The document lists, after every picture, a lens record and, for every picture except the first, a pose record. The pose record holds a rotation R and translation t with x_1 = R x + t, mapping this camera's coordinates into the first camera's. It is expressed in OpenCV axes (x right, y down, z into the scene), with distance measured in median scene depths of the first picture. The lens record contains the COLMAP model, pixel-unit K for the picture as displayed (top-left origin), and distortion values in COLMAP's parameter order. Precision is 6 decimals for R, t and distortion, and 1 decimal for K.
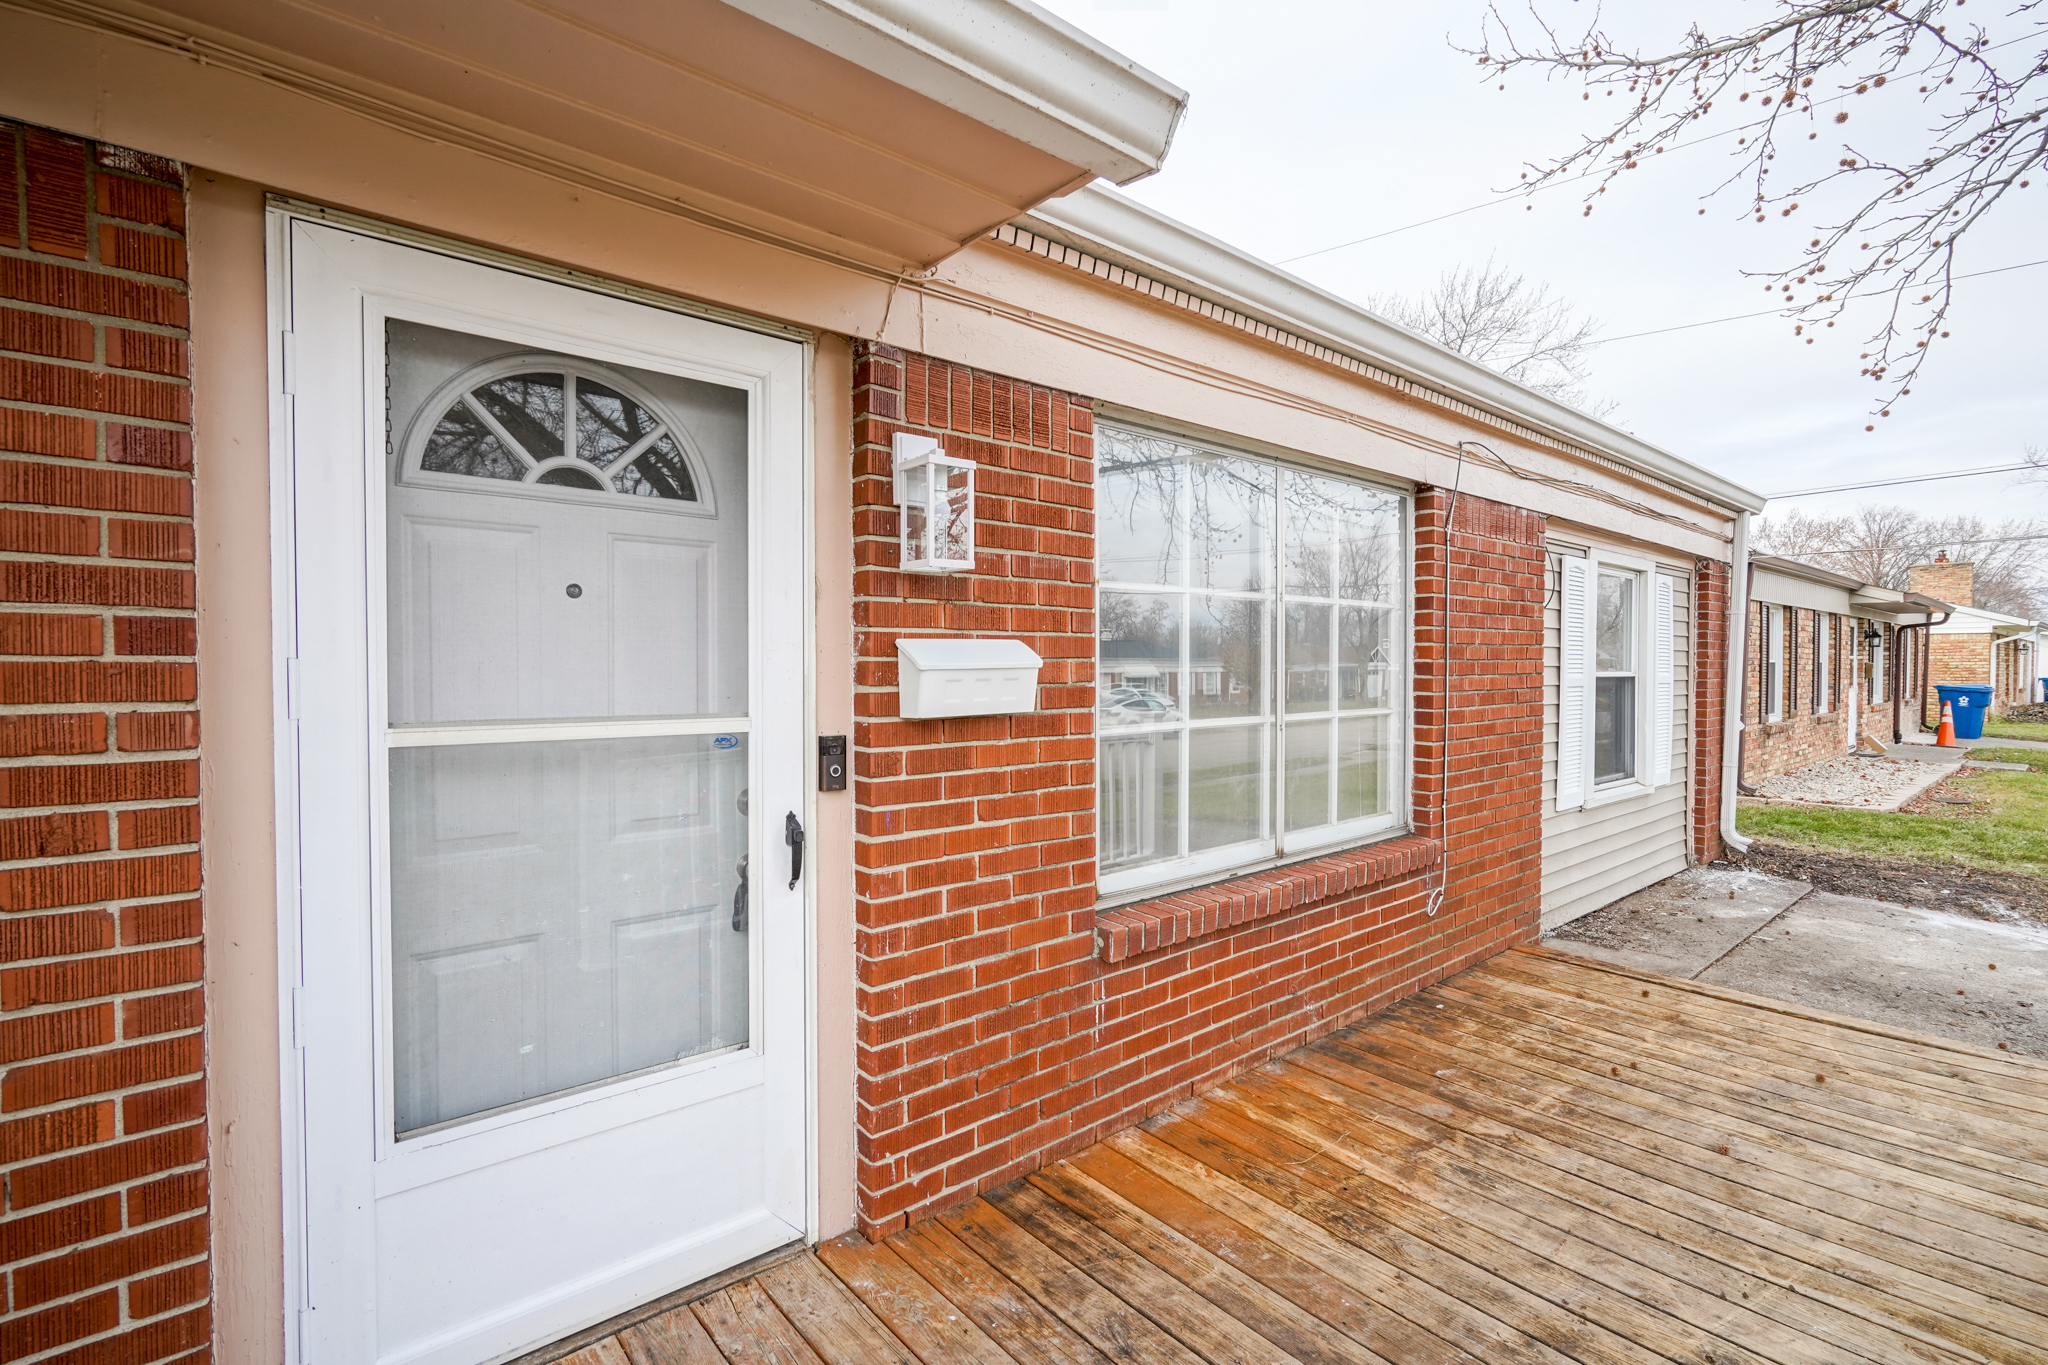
lens RADIAL K [[928.0, 0, 1024.0], [0, 928.0, 682.5], [0, 0, 1]] dist [-0.001962, -0.000005]
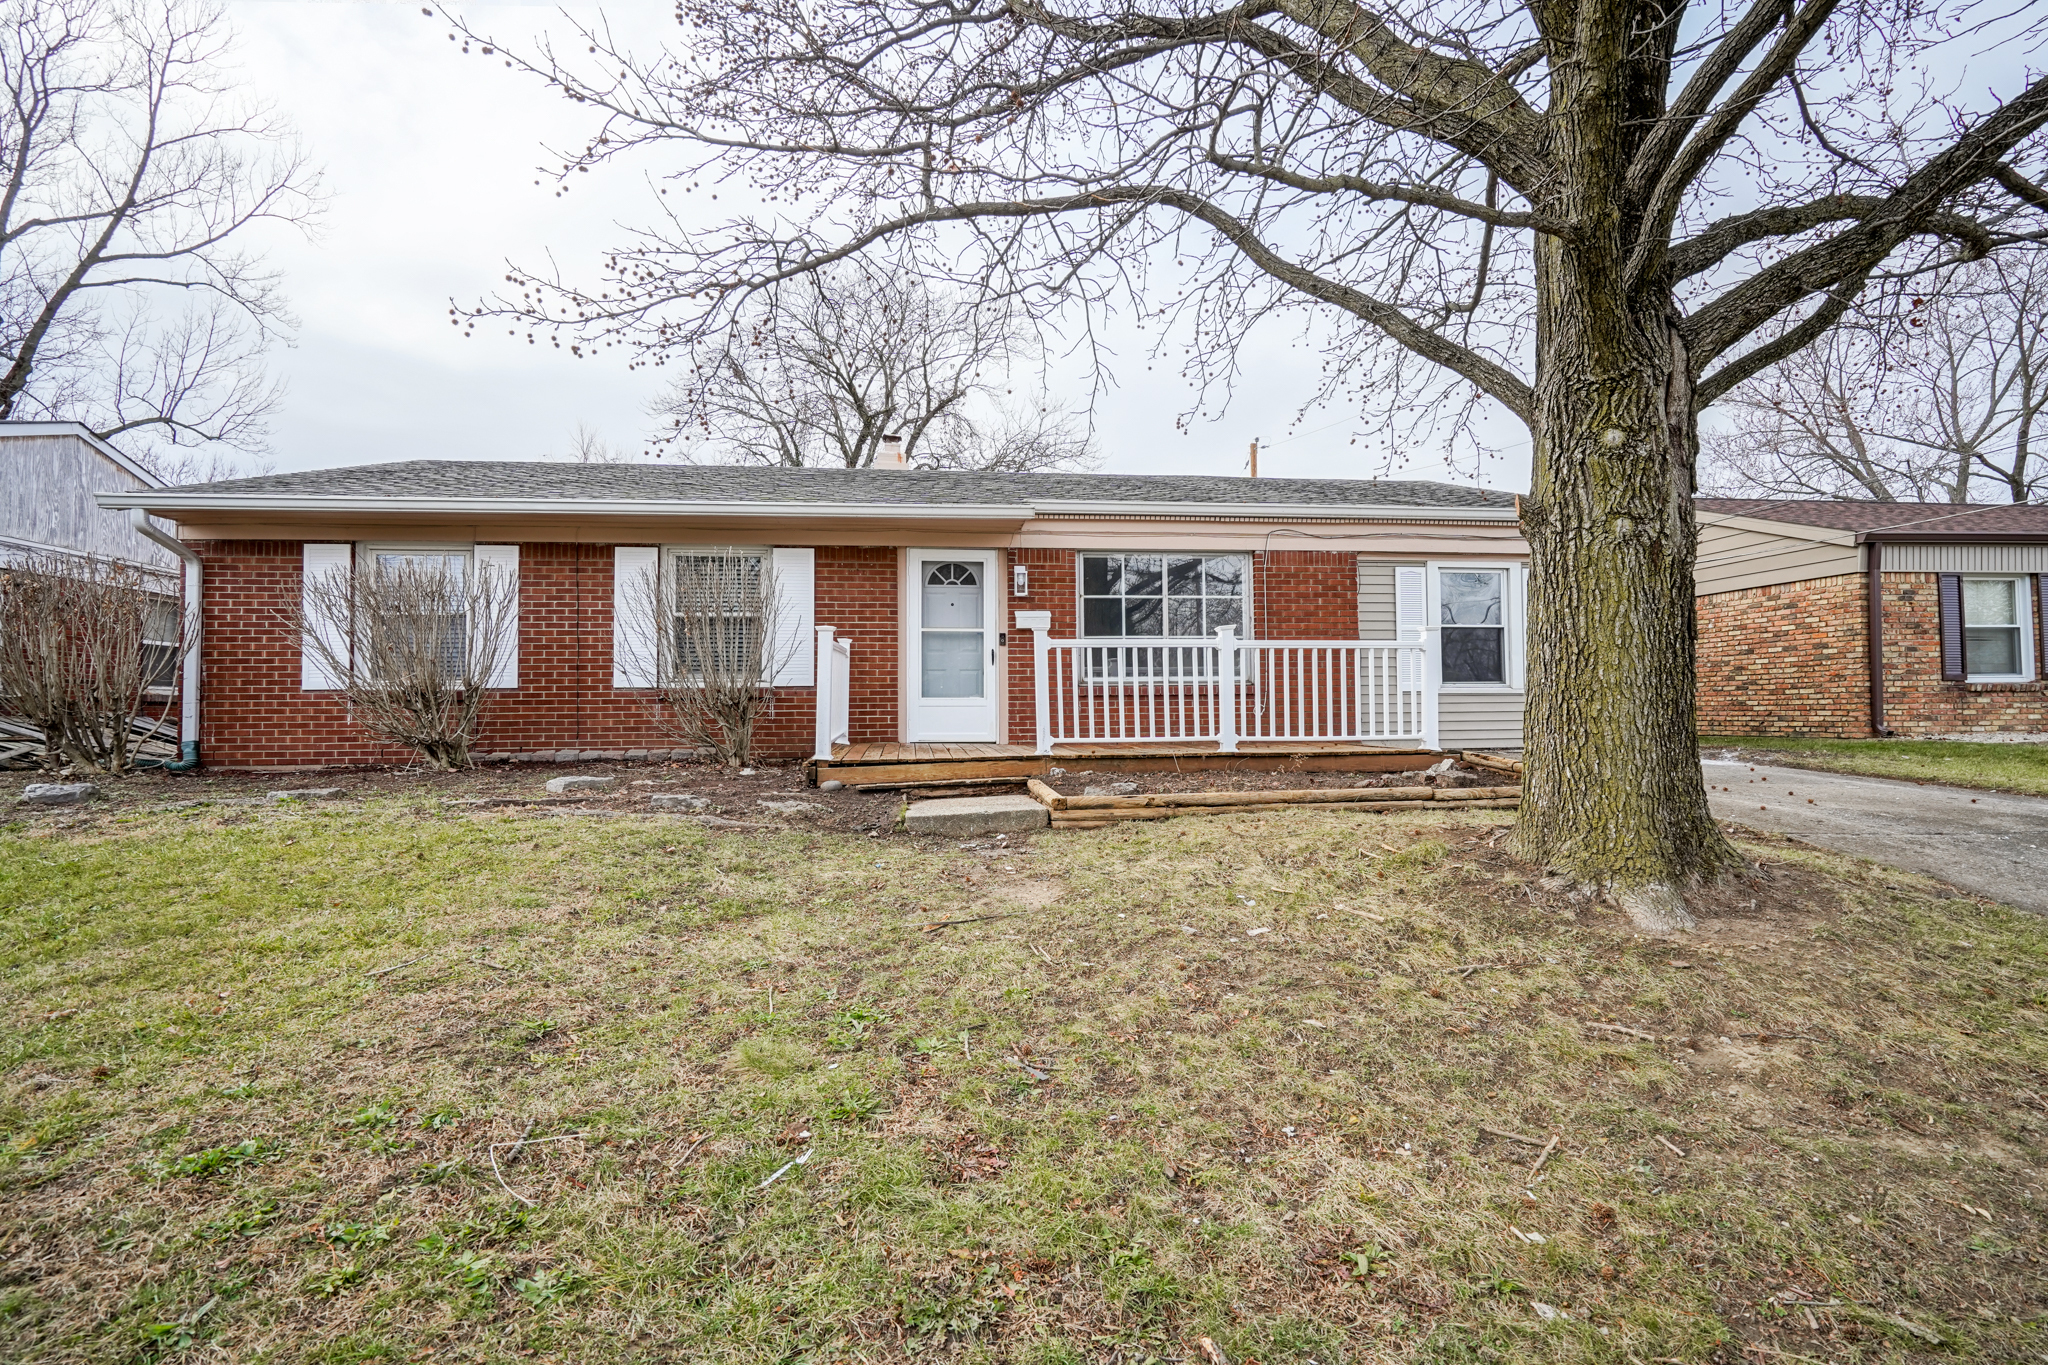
lens RADIAL K [[928.0, 0, 1024.0], [0, 928.0, 682.5], [0, 0, 1]] dist [-0.001962, -0.000005]
pose [[0.832199, -0.020127, -0.554112, 2.426423], [-0.005044, 0.999025, -0.043863, 0.502961], [0.554455, 0.039297, 0.831286, -2.752393]]
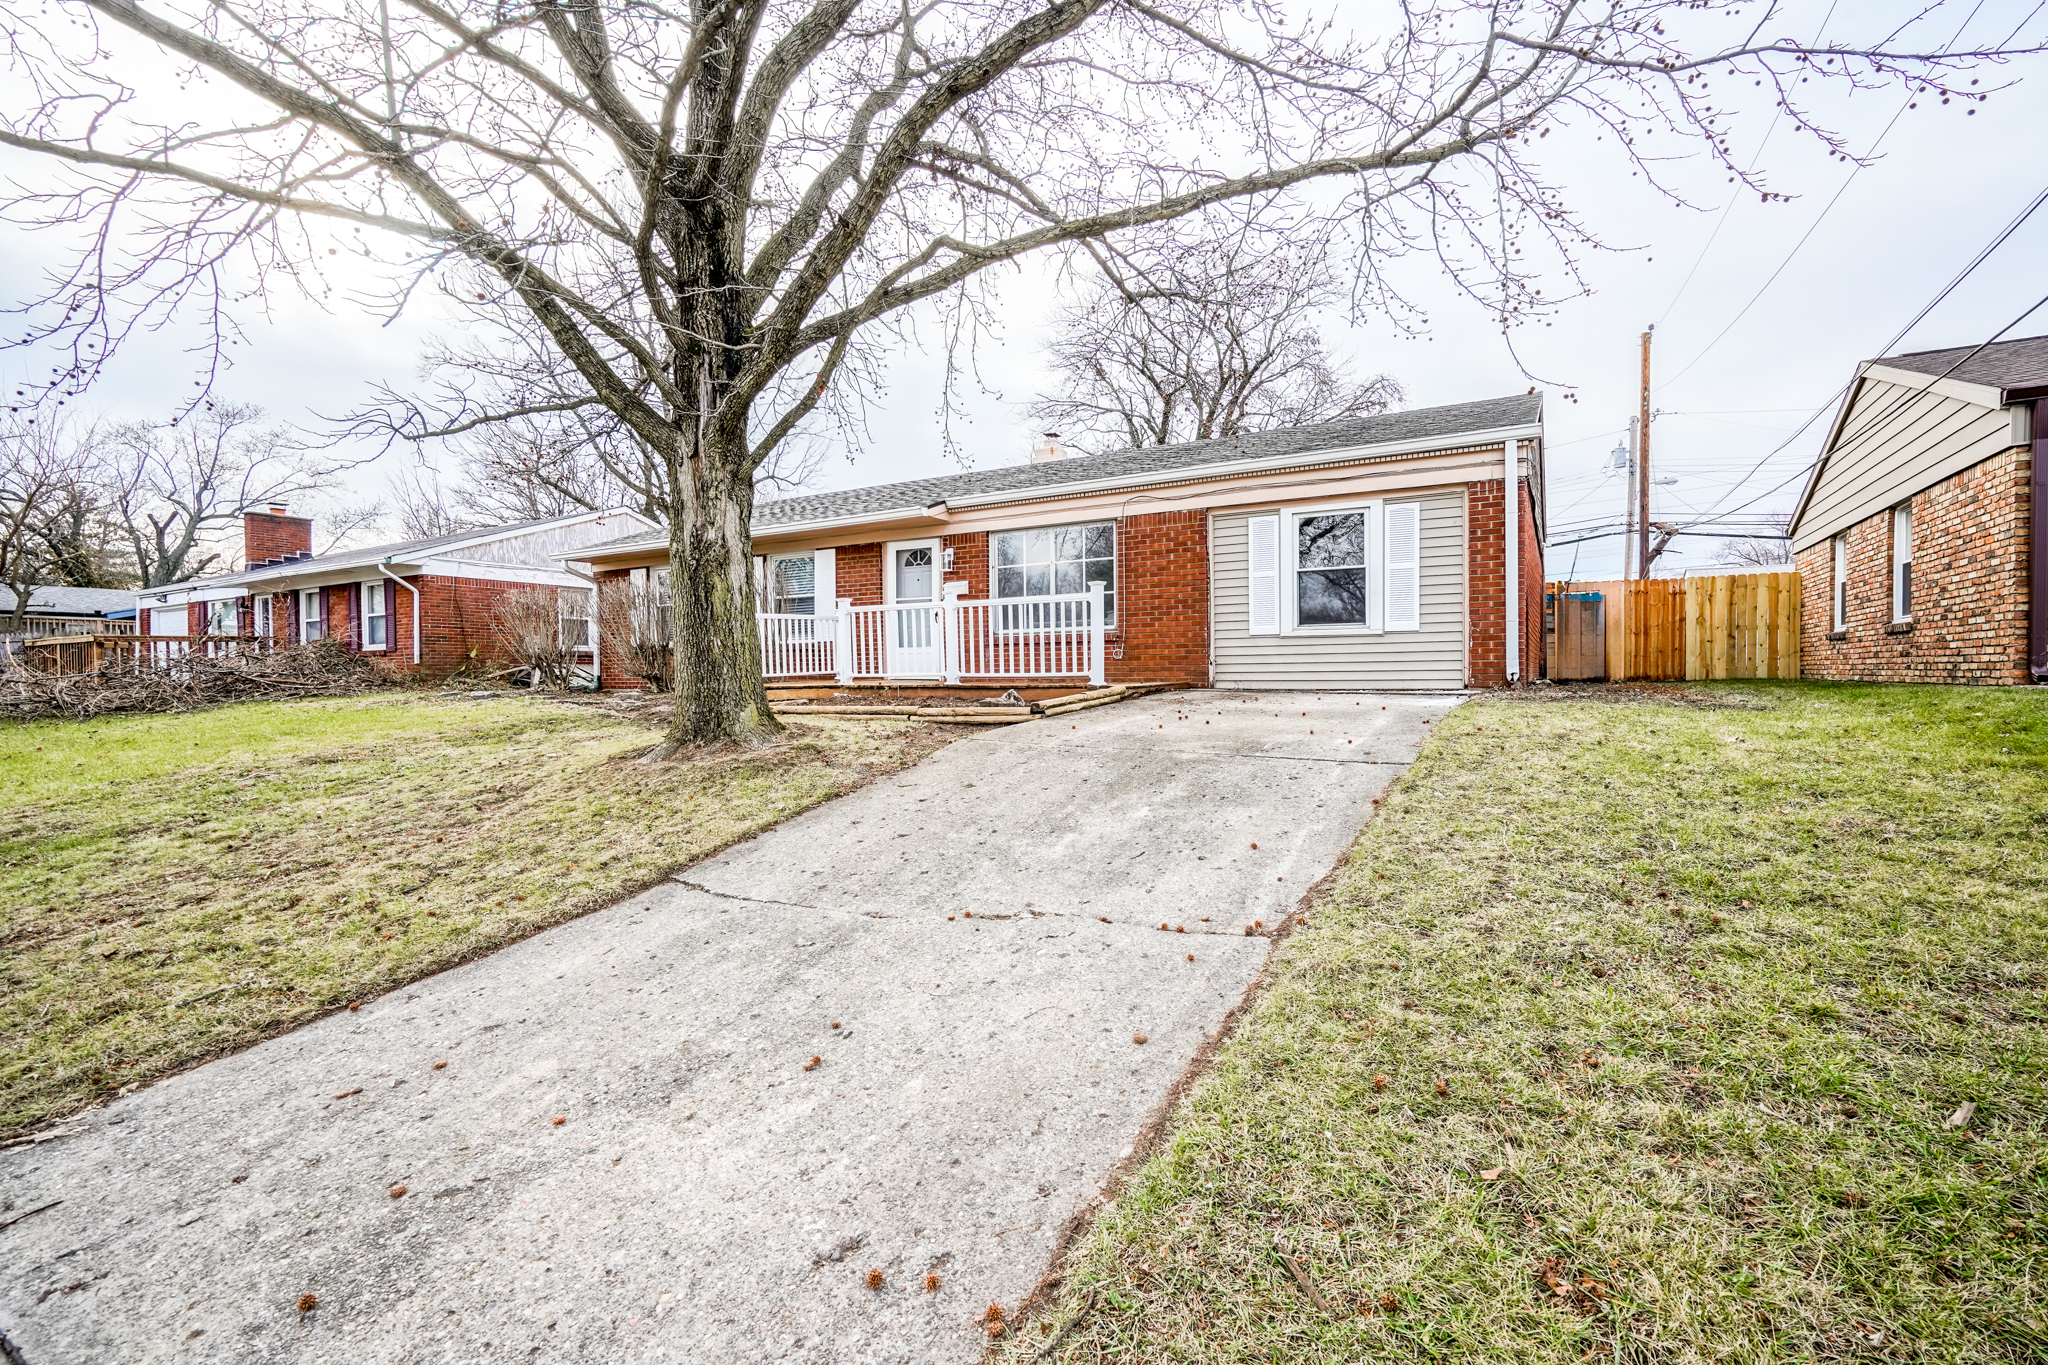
lens RADIAL K [[928.0, 0, 1024.0], [0, 928.0, 682.5], [0, 0, 1]] dist [-0.001962, -0.000005]
pose [[0.323240, 0.014095, -0.946212, 5.878011], [-0.007902, 0.999894, 0.012196, 0.538236], [0.946284, 0.003535, 0.323317, -0.498552]]
